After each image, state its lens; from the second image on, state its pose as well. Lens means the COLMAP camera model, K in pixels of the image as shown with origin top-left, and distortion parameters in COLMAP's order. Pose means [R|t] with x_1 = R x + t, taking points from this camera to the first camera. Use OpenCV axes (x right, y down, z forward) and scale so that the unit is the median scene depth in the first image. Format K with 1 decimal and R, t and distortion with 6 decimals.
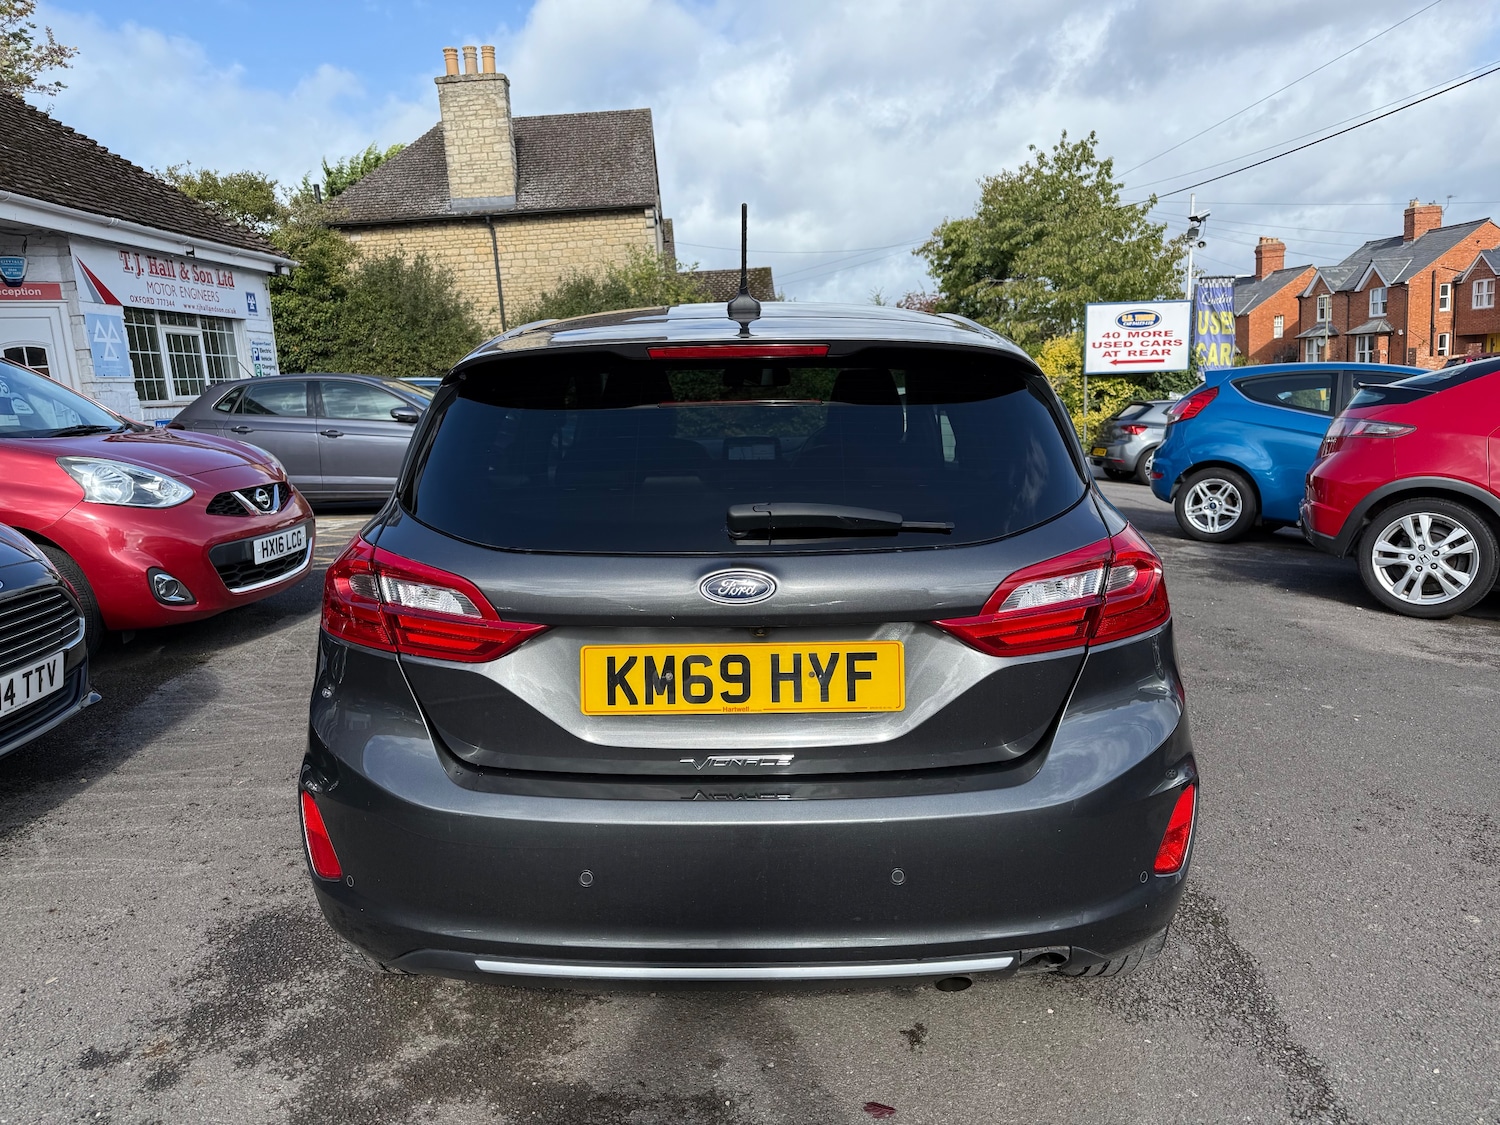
lens RADIAL K [[1052.1, 0, 754.0], [0, 1052.1, 566.0], [0, 0, 1]] dist [0.029118, -0.042288]
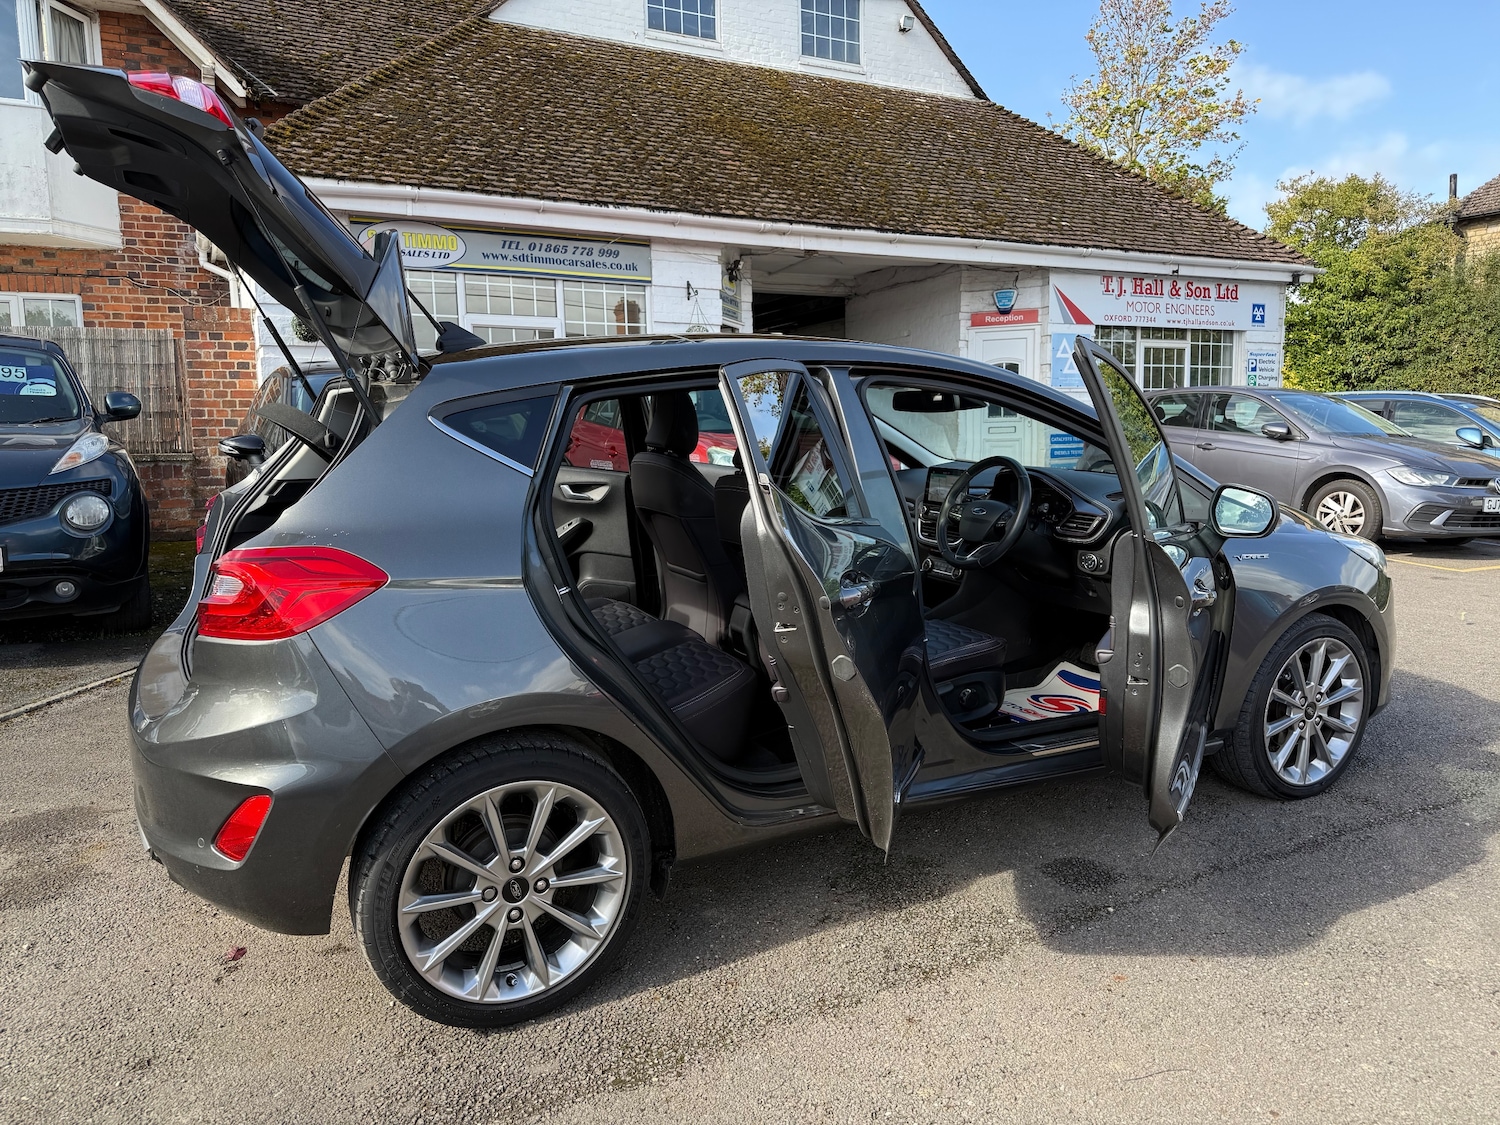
lens RADIAL K [[1052.1, 0, 765.9], [0, 1052.1, 574.3], [0, 0, 1]] dist [0.029118, -0.042288]
pose [[0.464442, 0.163140, -0.870448, 0.305880], [-0.163779, 0.981755, 0.096614, -0.037125], [0.870327, 0.097690, 0.482687, 0.183131]]
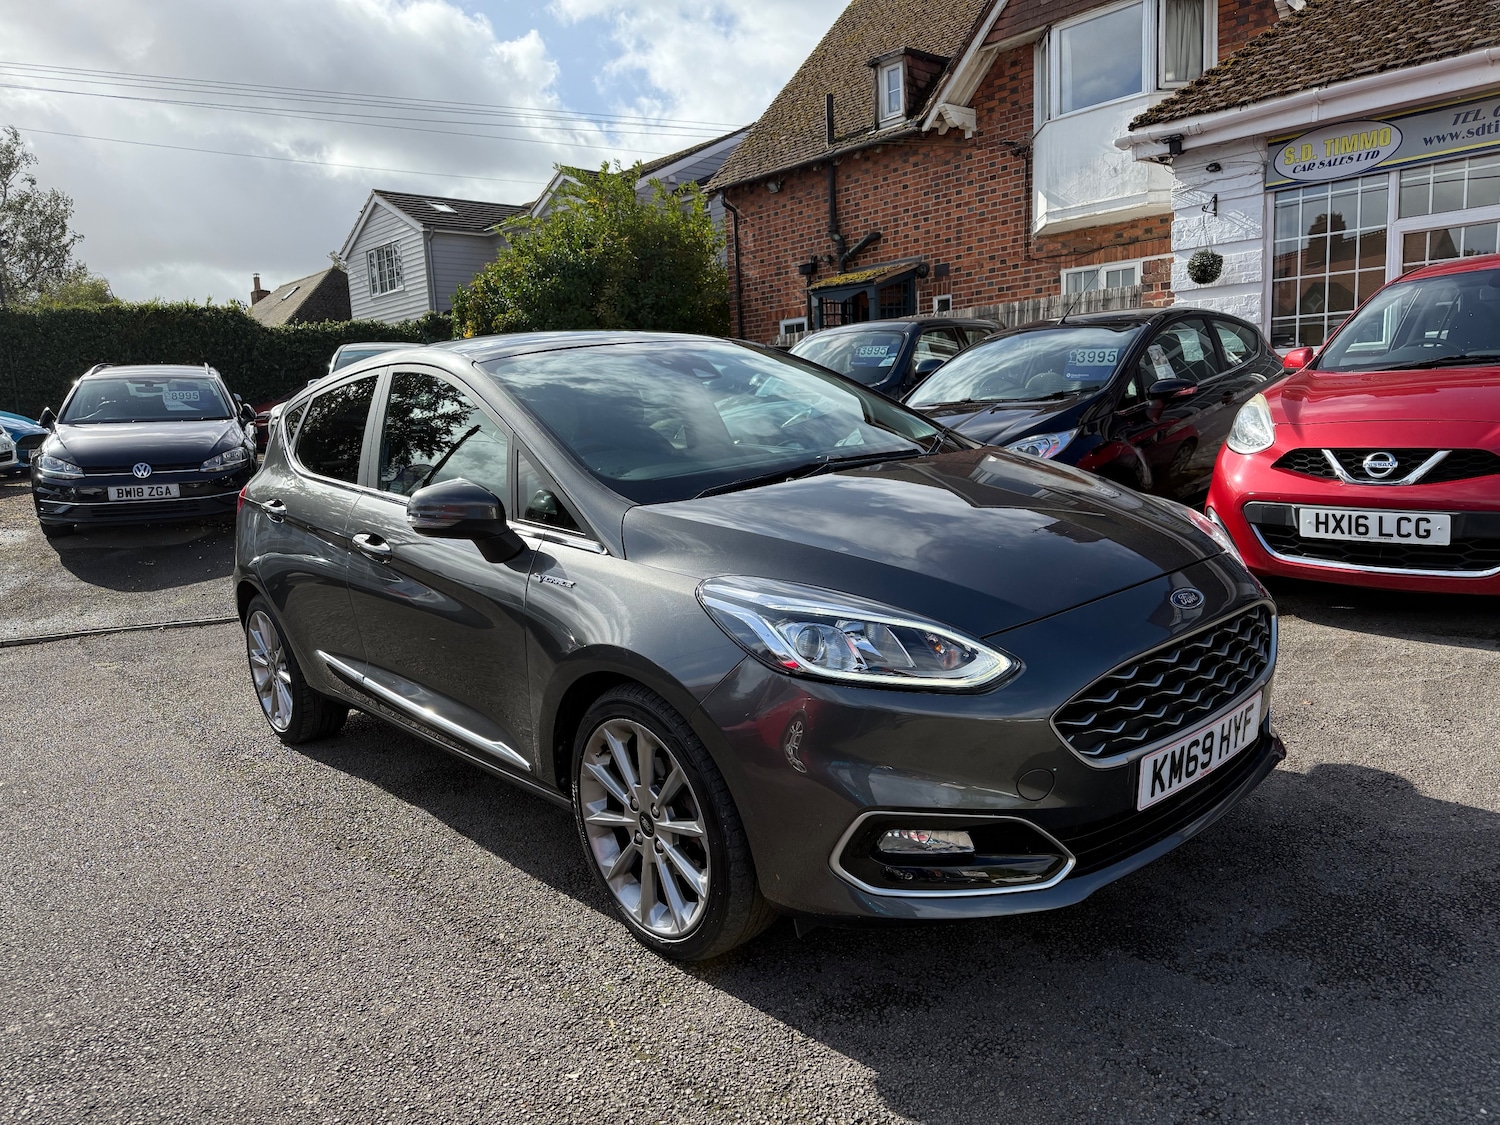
lens RADIAL K [[1052.1, 0, 745.0], [0, 1052.1, 570.4], [0, 0, 1]] dist [0.029118, -0.042288]
pose [[-0.727266, 0.195658, -0.657877, 0.238179], [-0.020206, 0.951988, 0.305466, -0.107460], [0.686059, 0.235448, -0.688395, 0.623180]]
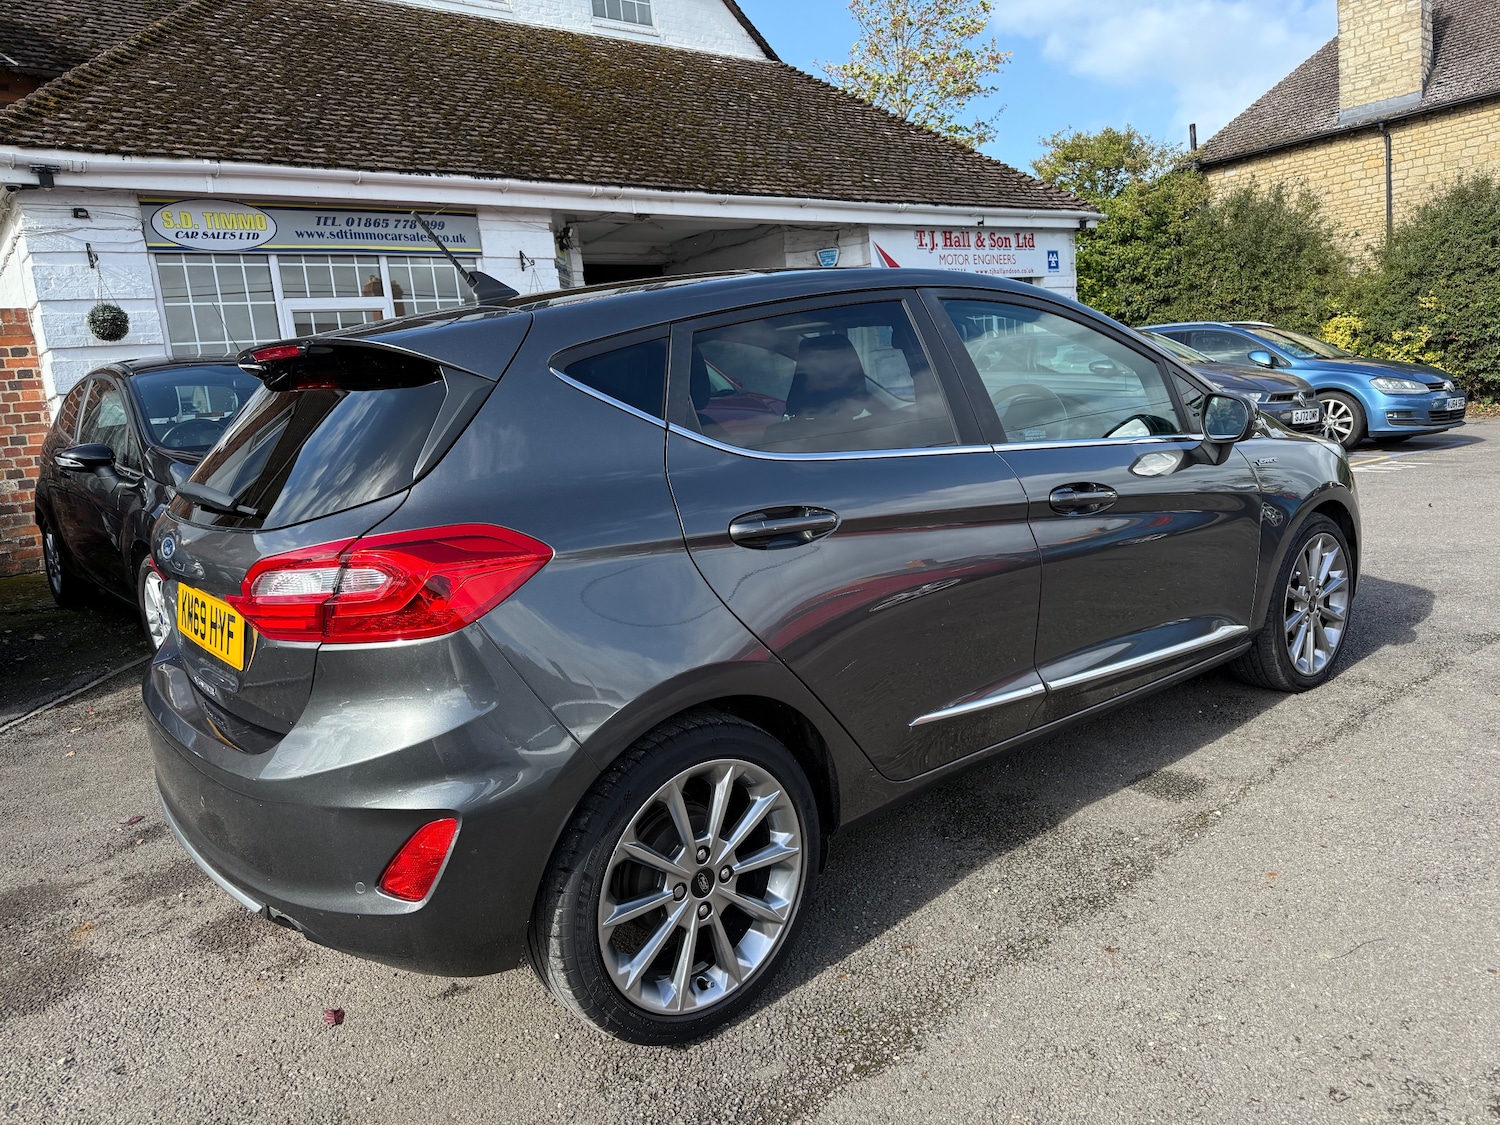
lens RADIAL K [[1052.1, 0, 767.7], [0, 1052.1, 566.0], [0, 0, 1]] dist [0.029118, -0.042288]
pose [[0.638615, 0.116193, -0.760703, 0.255187], [-0.075898, 0.993225, 0.087993, -0.021256], [0.765774, 0.001542, 0.643108, 0.134394]]
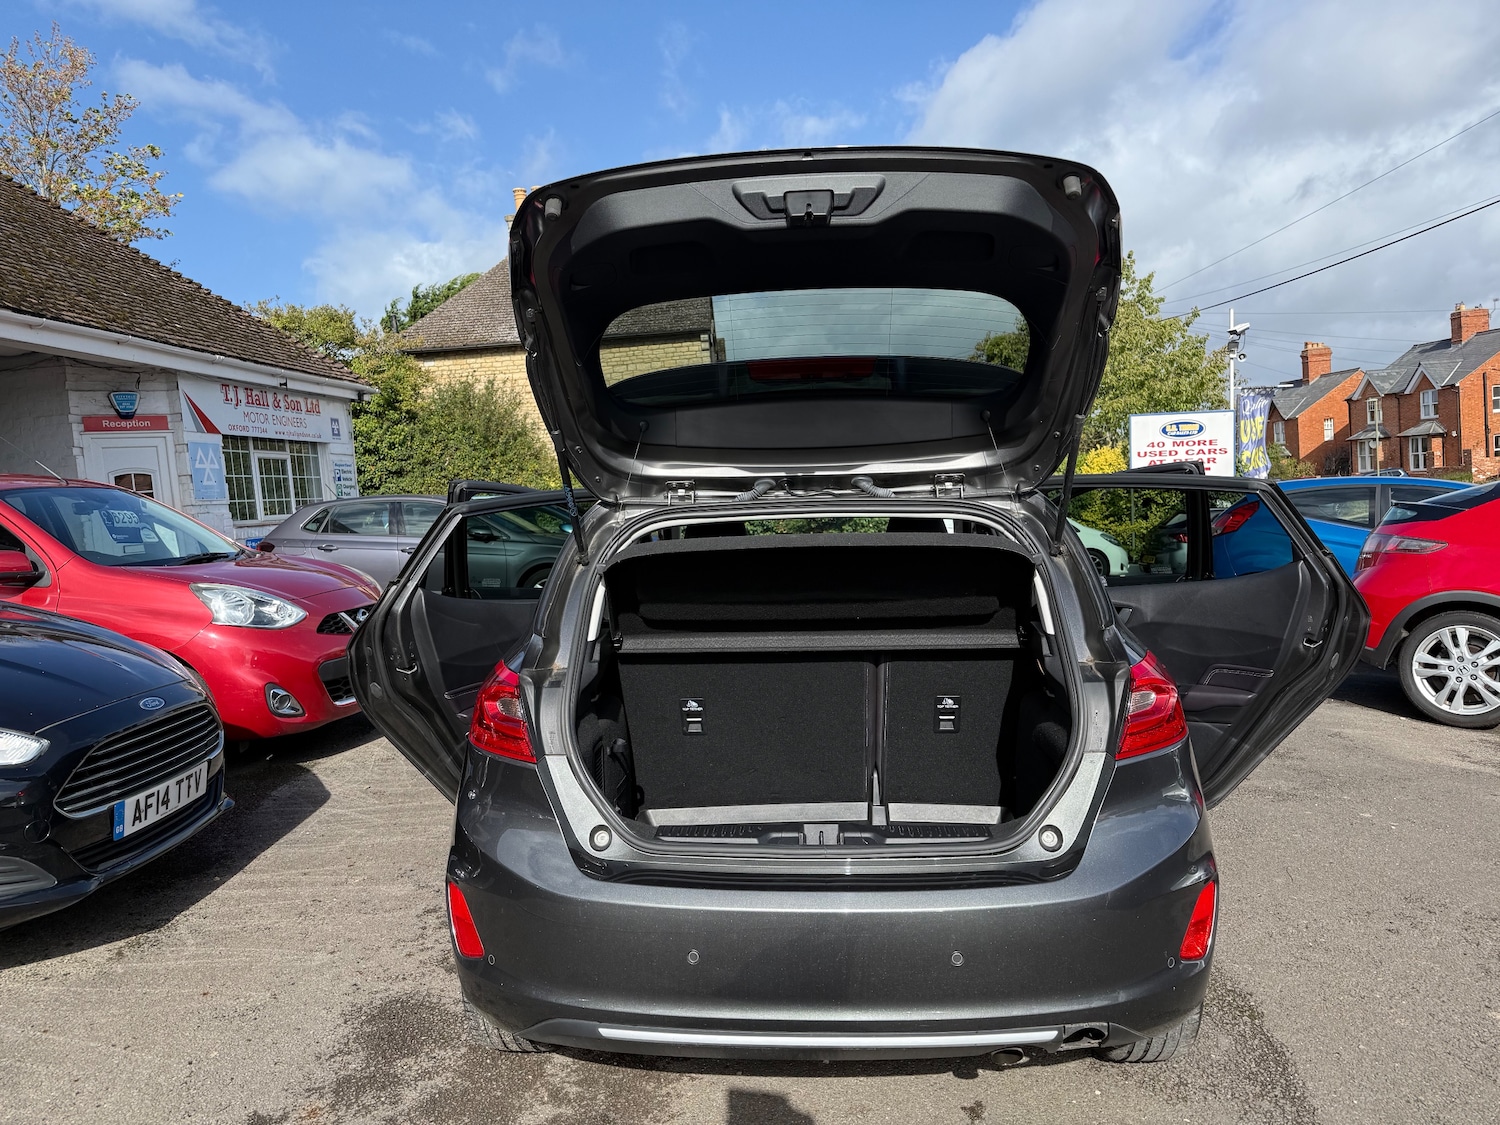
lens RADIAL K [[1052.1, 0, 758.1], [0, 1052.1, 566.1], [0, 0, 1]] dist [0.029118, -0.042288]
pose [[0.999069, -0.006670, -0.042632, -0.005618], [0.002411, 0.995066, -0.099187, -0.004375], [0.043084, 0.098992, 0.994155, -0.039617]]
